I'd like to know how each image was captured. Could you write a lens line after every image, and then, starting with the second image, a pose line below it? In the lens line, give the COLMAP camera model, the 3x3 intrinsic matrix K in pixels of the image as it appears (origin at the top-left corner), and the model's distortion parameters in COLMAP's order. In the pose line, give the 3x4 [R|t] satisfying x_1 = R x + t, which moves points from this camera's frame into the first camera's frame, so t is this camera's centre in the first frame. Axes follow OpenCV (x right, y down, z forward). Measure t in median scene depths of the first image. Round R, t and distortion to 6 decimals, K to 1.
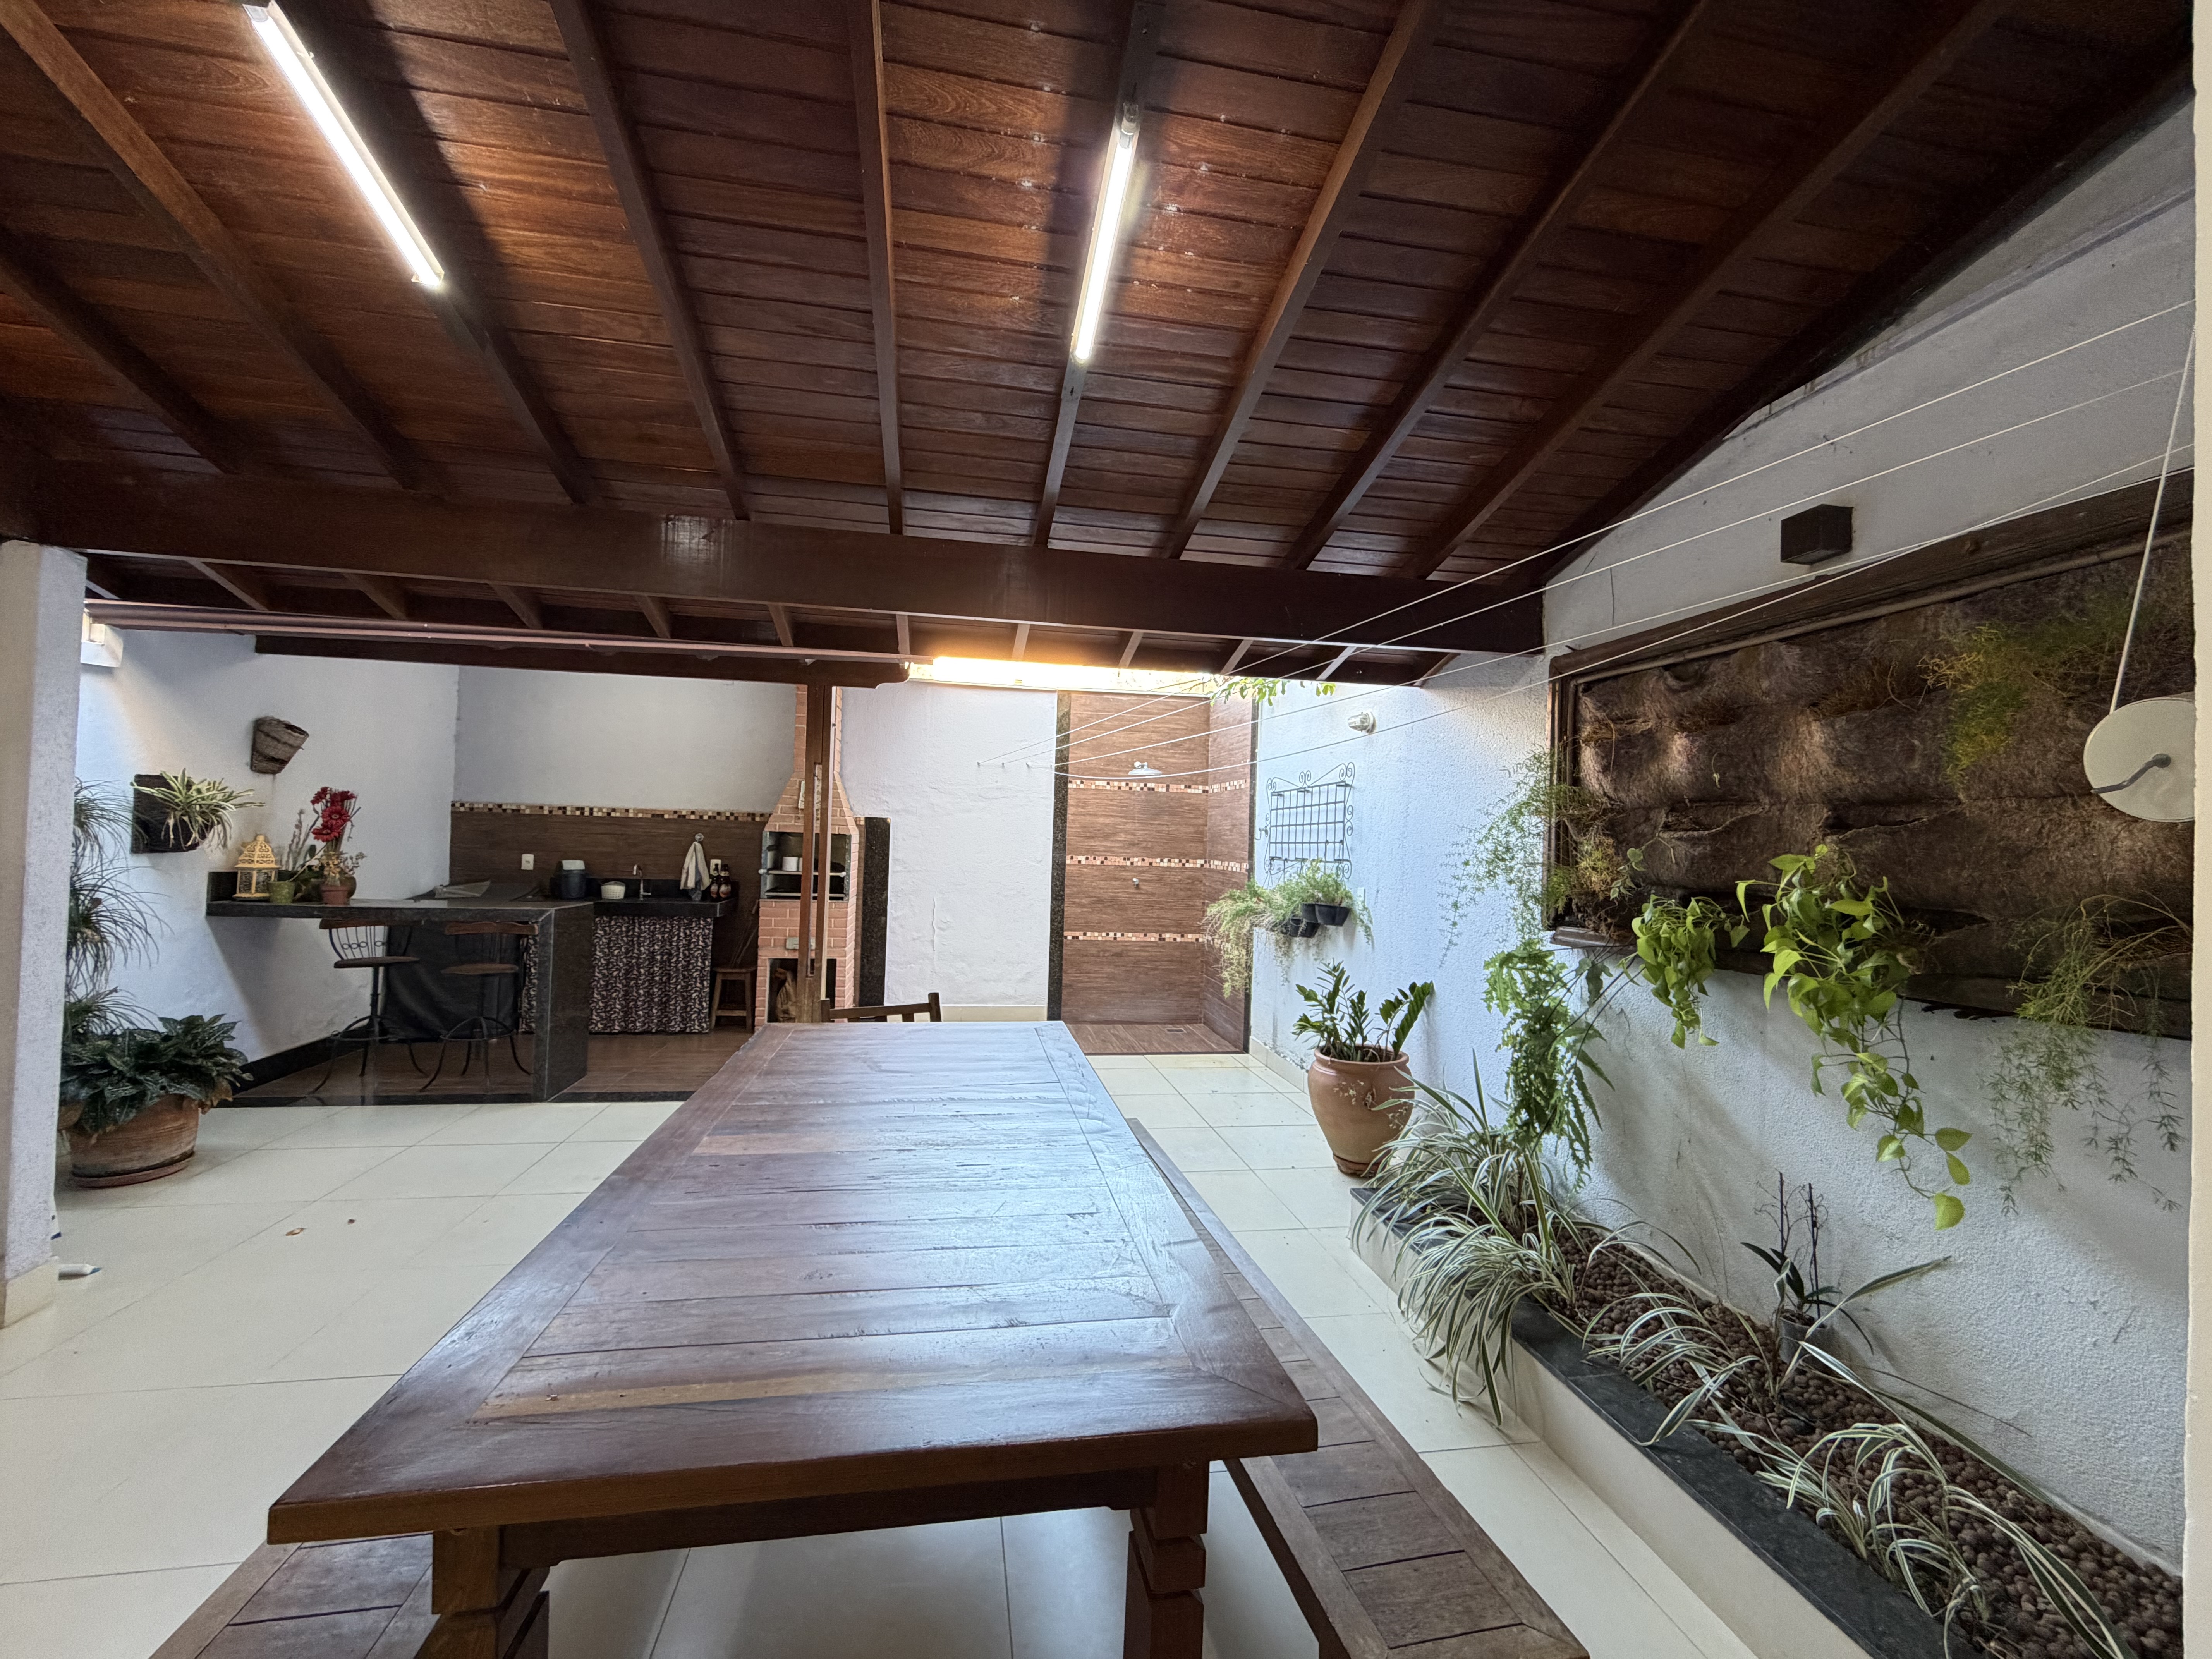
lens RADIAL K [[882.0, 0, 1100.1], [0, 882.0, 829.3], [0, 0, 1]] dist [-0.000007, 0.000108]
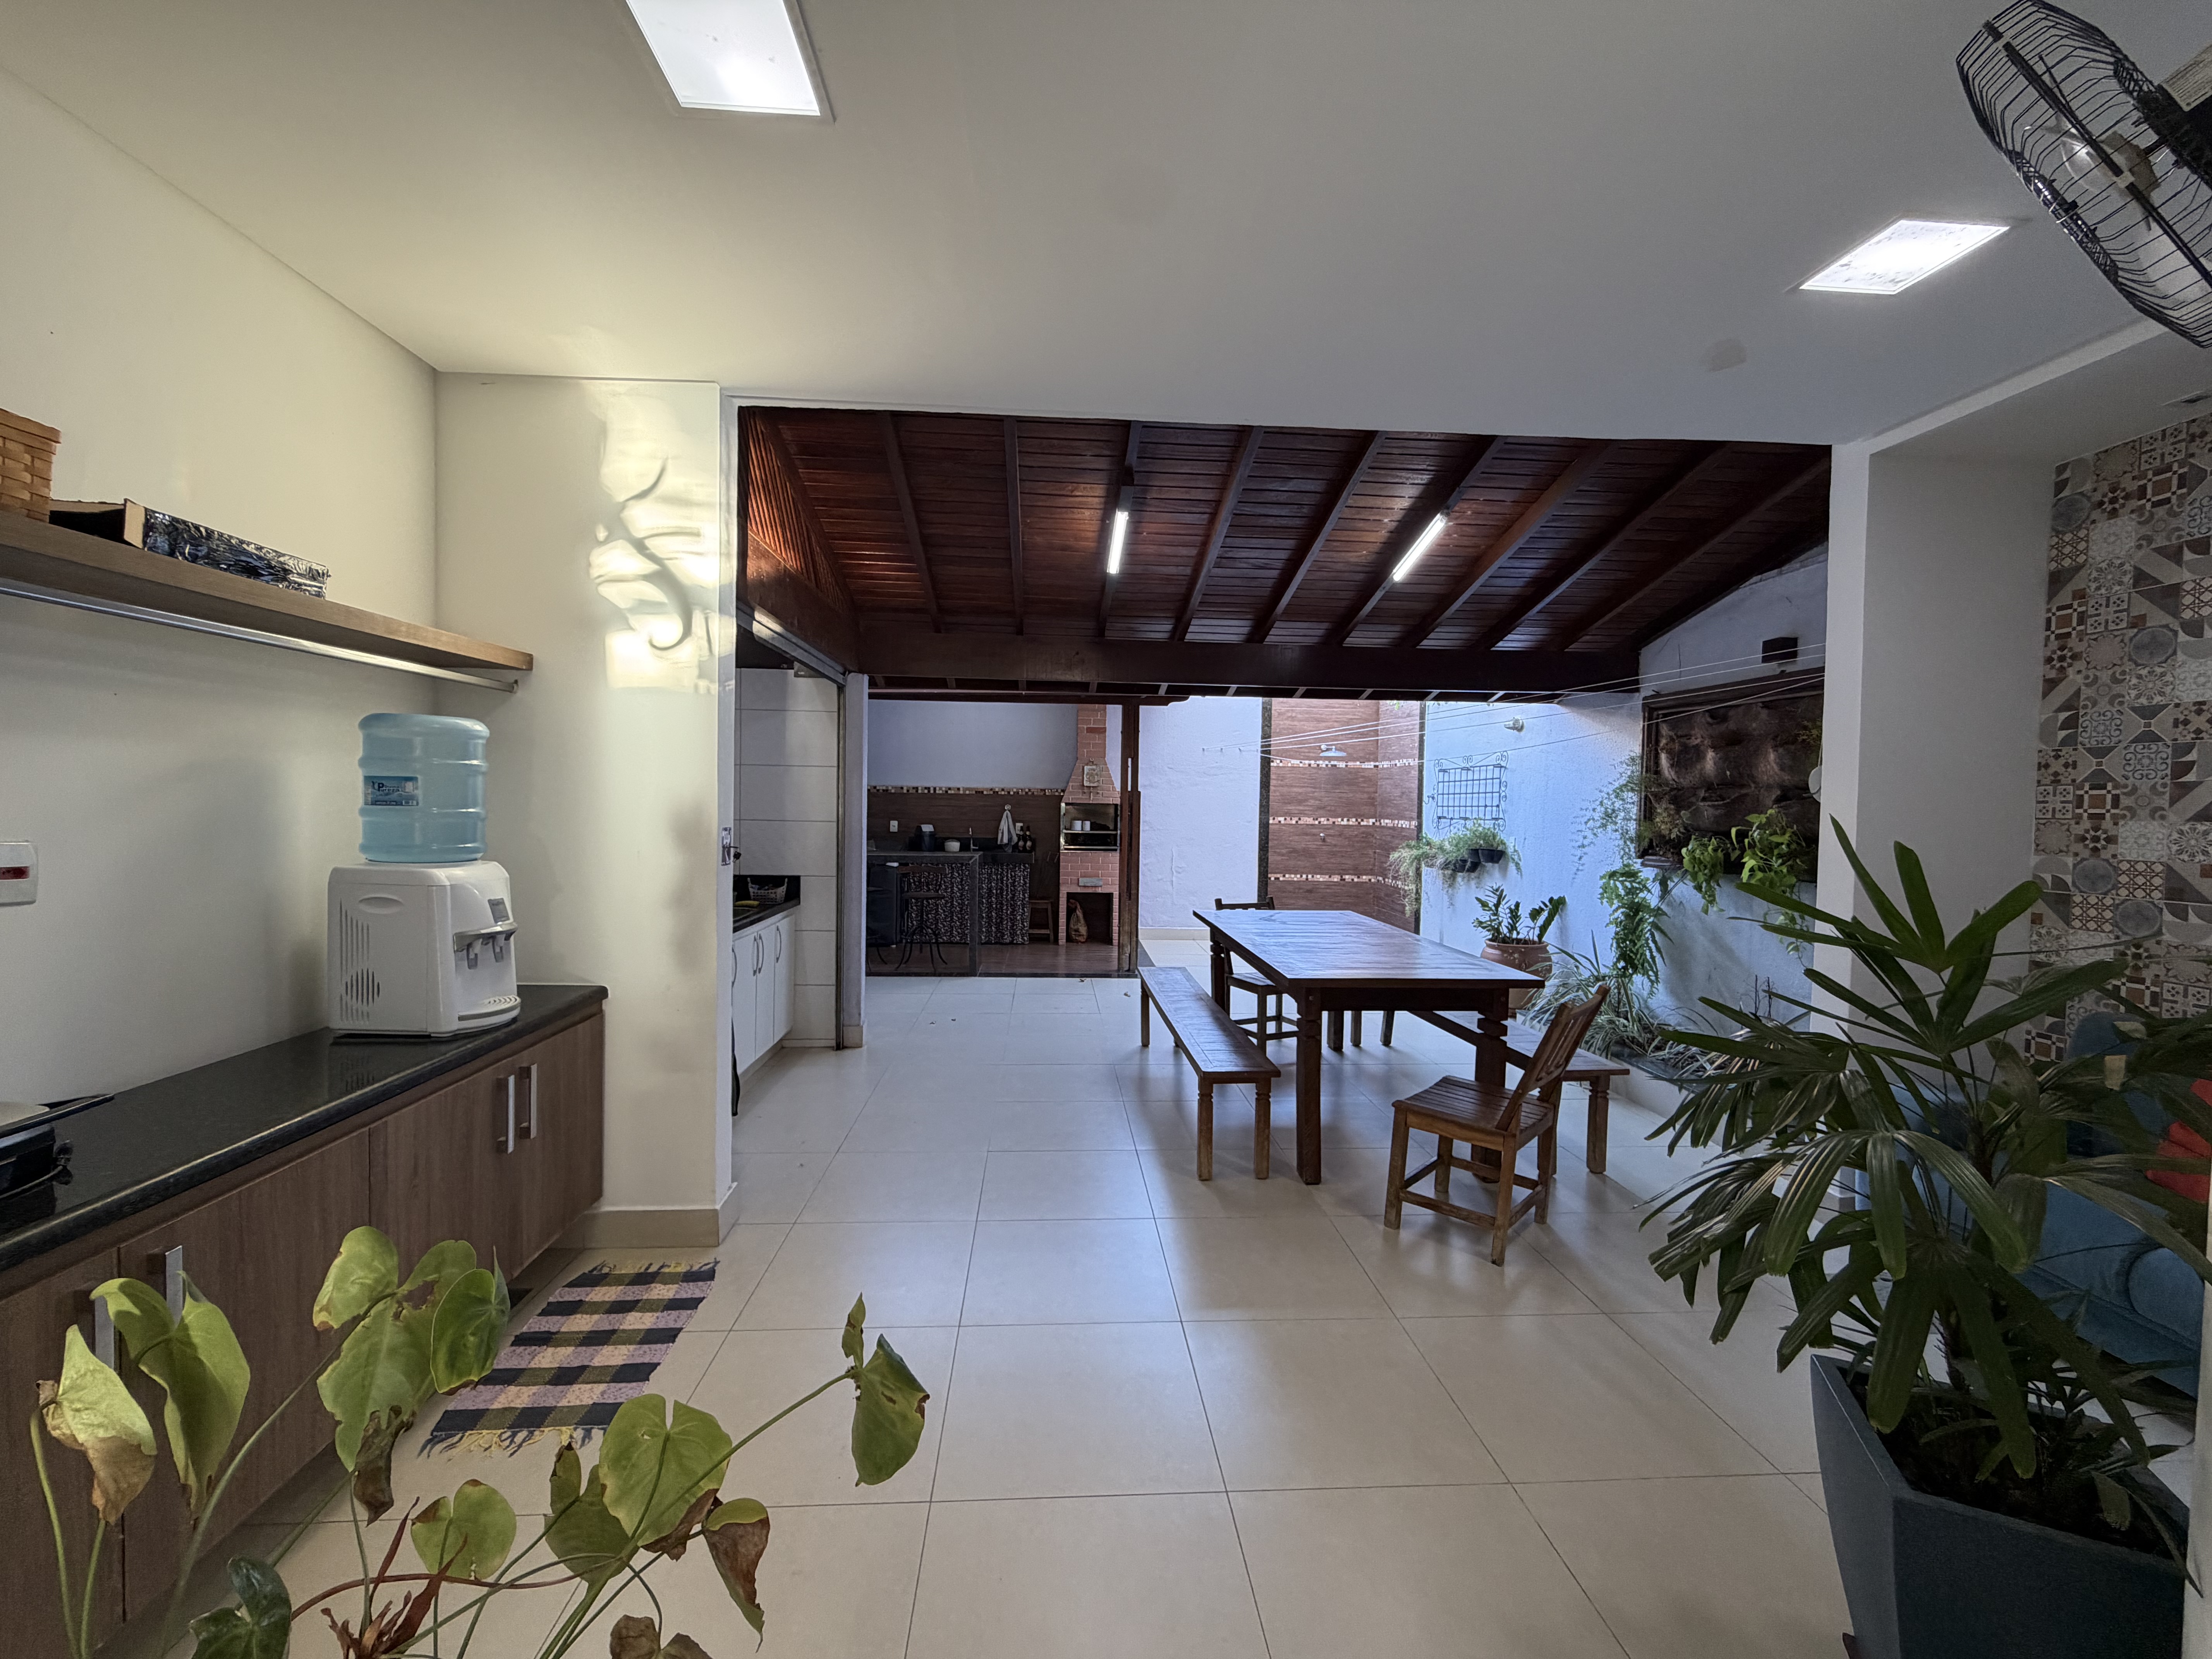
lens RADIAL K [[882.0, 0, 1107.0], [0, 882.0, 830.3], [0, 0, 1]] dist [-0.000007, 0.000108]
pose [[0.994754, -0.010463, -0.101764, -0.329469], [0.015181, 0.998840, 0.045695, -0.032510], [0.101168, -0.047001, 0.993759, -0.769530]]
